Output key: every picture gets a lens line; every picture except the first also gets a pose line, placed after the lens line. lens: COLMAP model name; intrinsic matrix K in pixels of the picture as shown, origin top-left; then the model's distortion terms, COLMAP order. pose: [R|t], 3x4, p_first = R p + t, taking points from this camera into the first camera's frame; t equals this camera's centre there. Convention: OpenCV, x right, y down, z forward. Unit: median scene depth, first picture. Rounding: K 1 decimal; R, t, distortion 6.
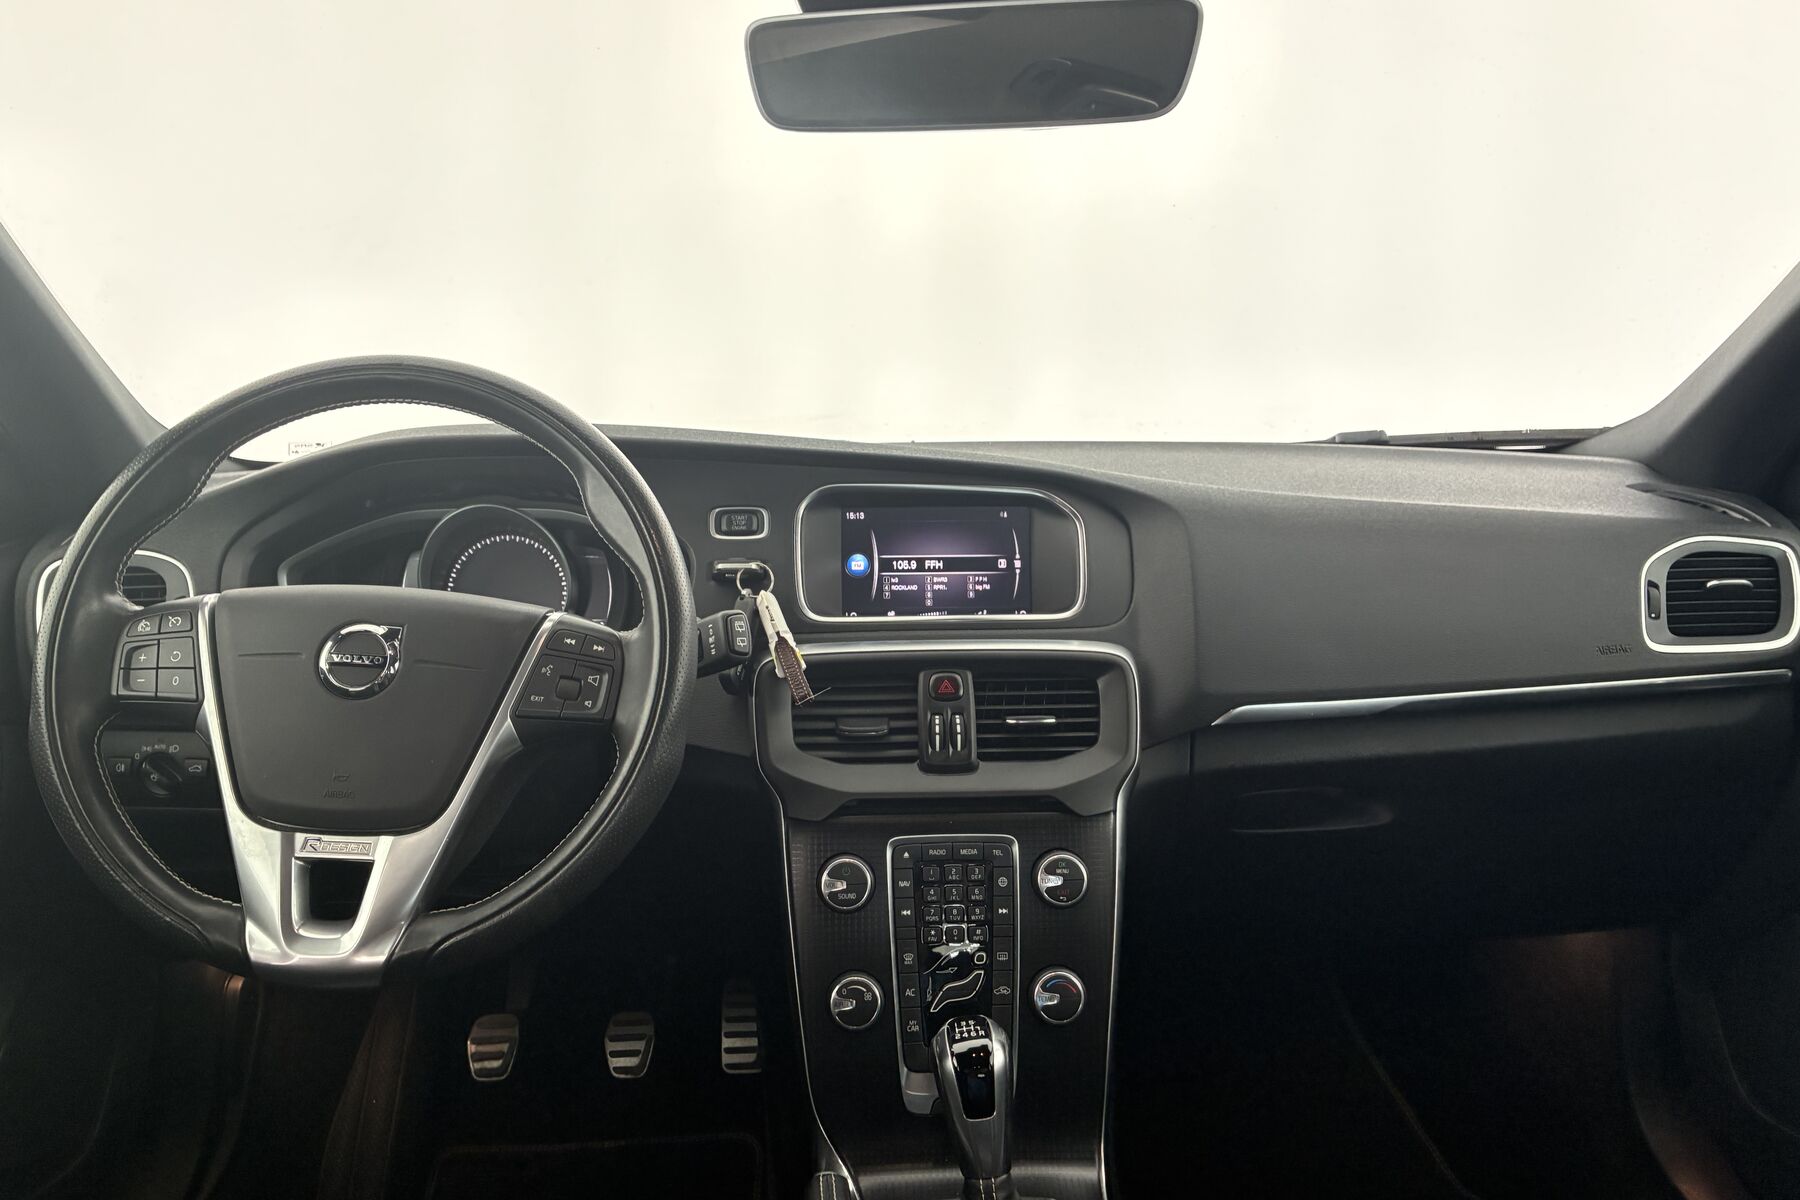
lens RADIAL K [[1368.4, 0, 884.7], [0, 1368.4, 593.7], [0, 0, 1]] dist [-0.009173, -0.005675]
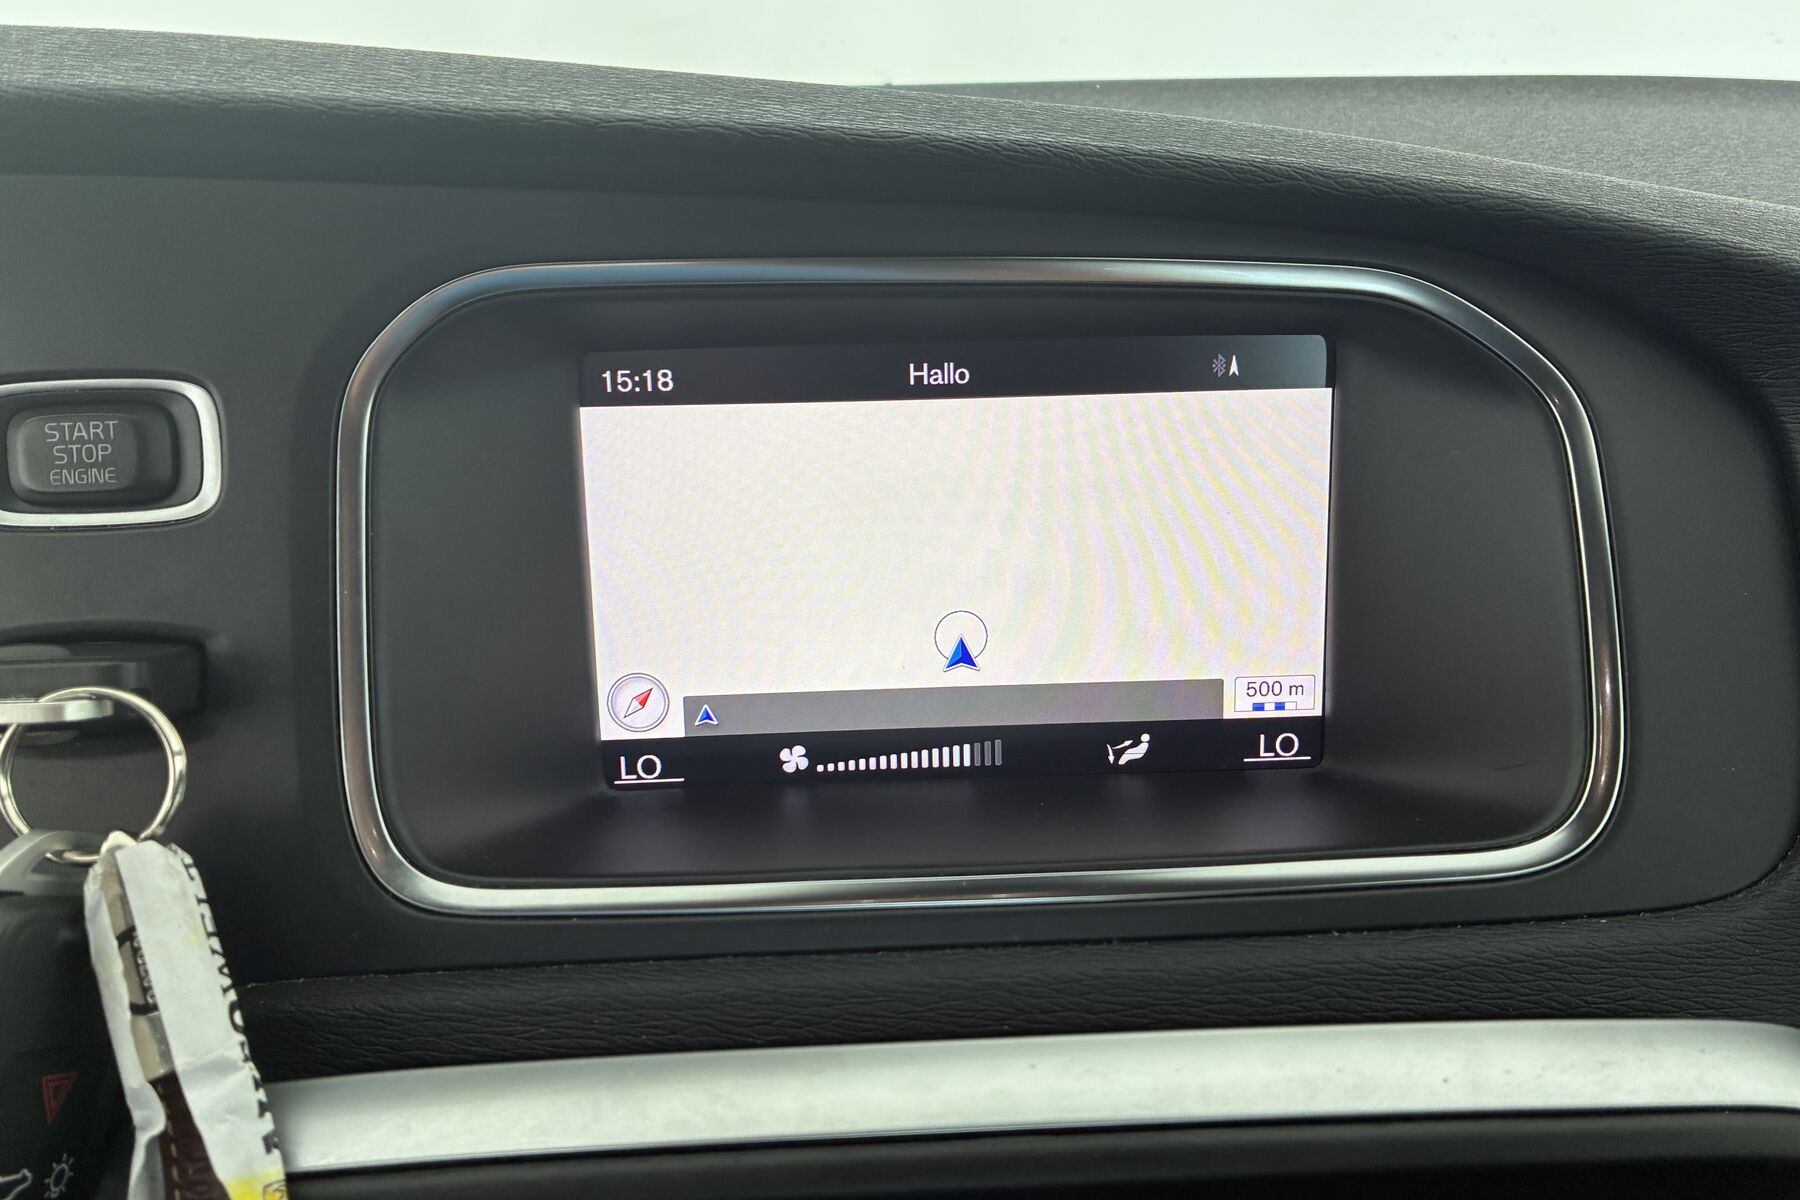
lens RADIAL K [[1368.4, 0, 884.7], [0, 1368.4, 593.7], [0, 0, 1]] dist [-0.009173, -0.005675]
pose [[0.999936, -0.010974, -0.002598, 0.025923], [0.011277, 0.974051, 0.226048, -0.082343], [0.000050, -0.226063, 0.974113, 0.820174]]
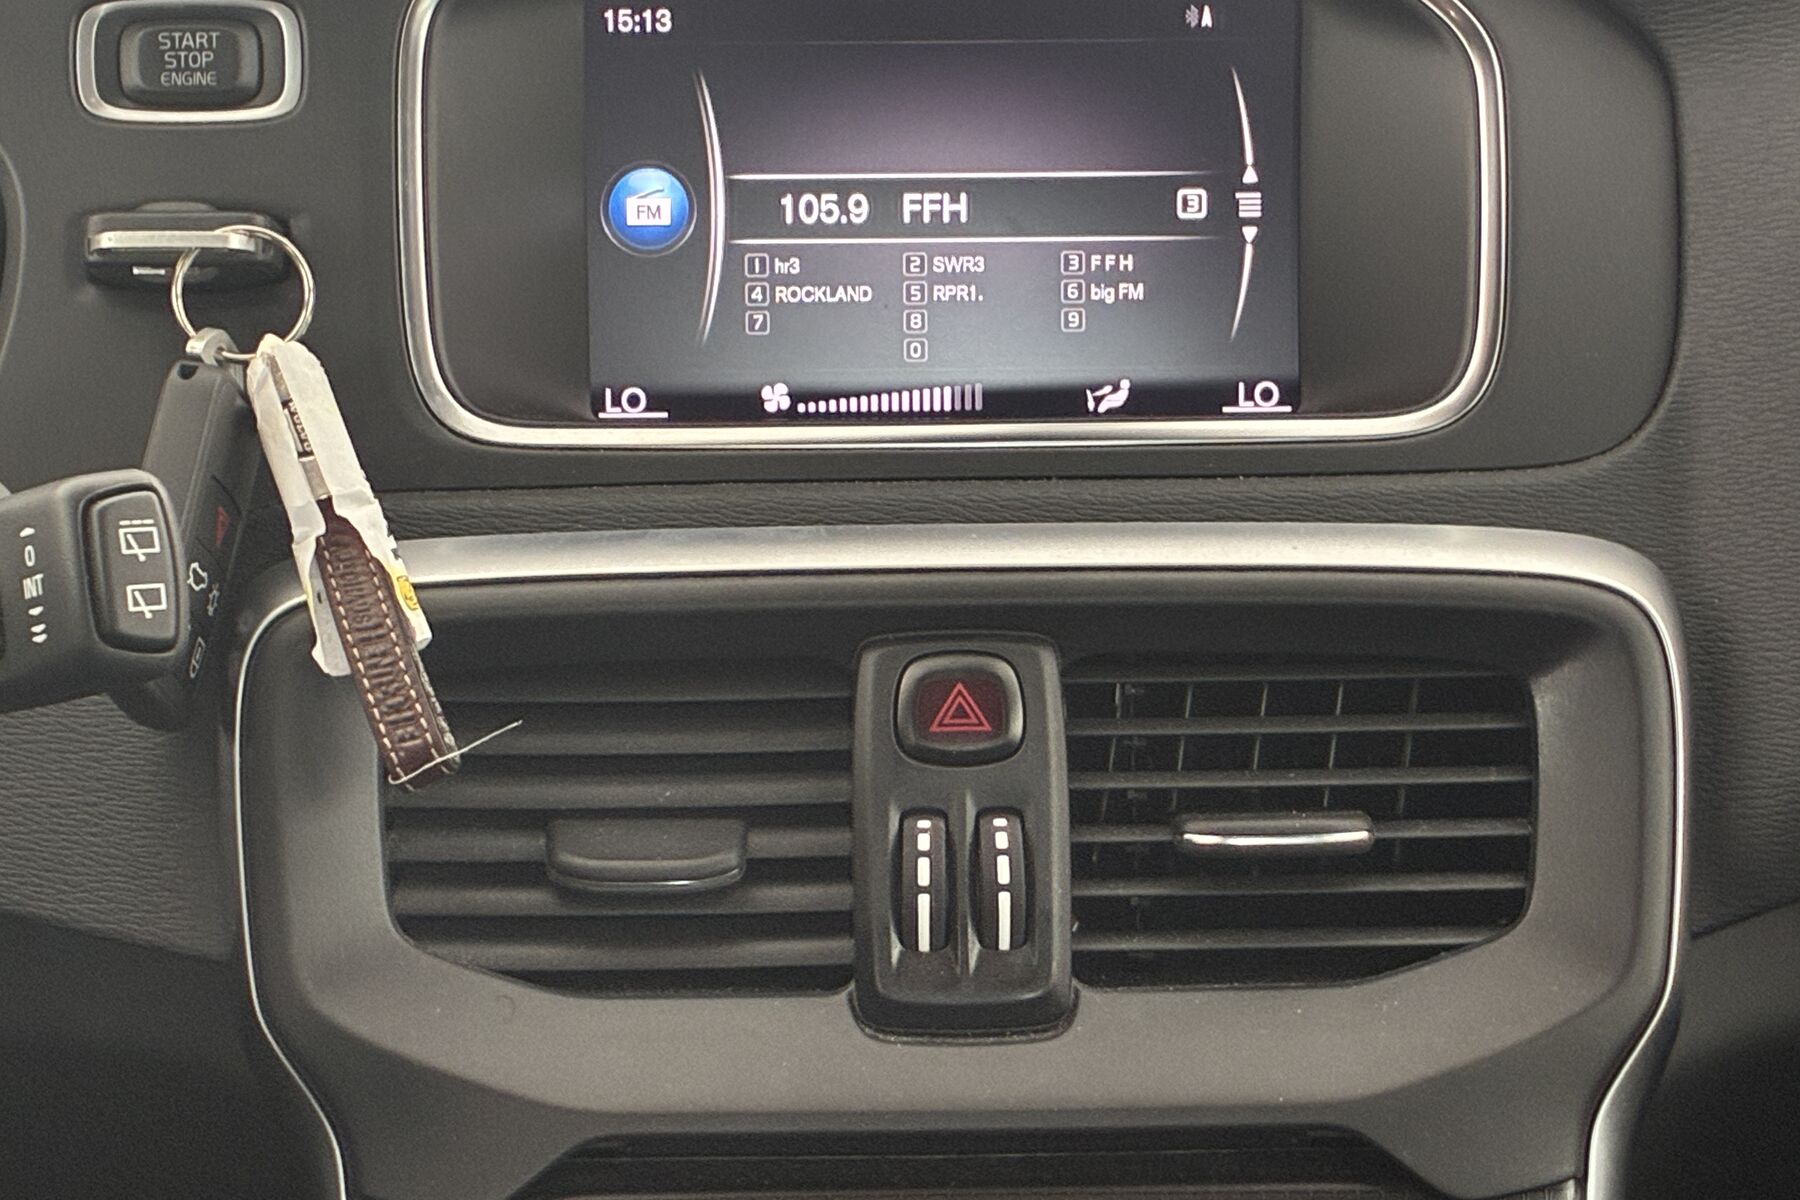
lens RADIAL K [[4392.1, 0, 900.0], [0, 4392.1, 600.0], [0, 0, 1]] dist [0.071141, -0.112114]
pose [[0.999971, 0.006334, -0.004312, 0.036515], [-0.005654, 0.989751, 0.142690, -0.074217], [0.005172, -0.142661, 0.989758, 0.155742]]
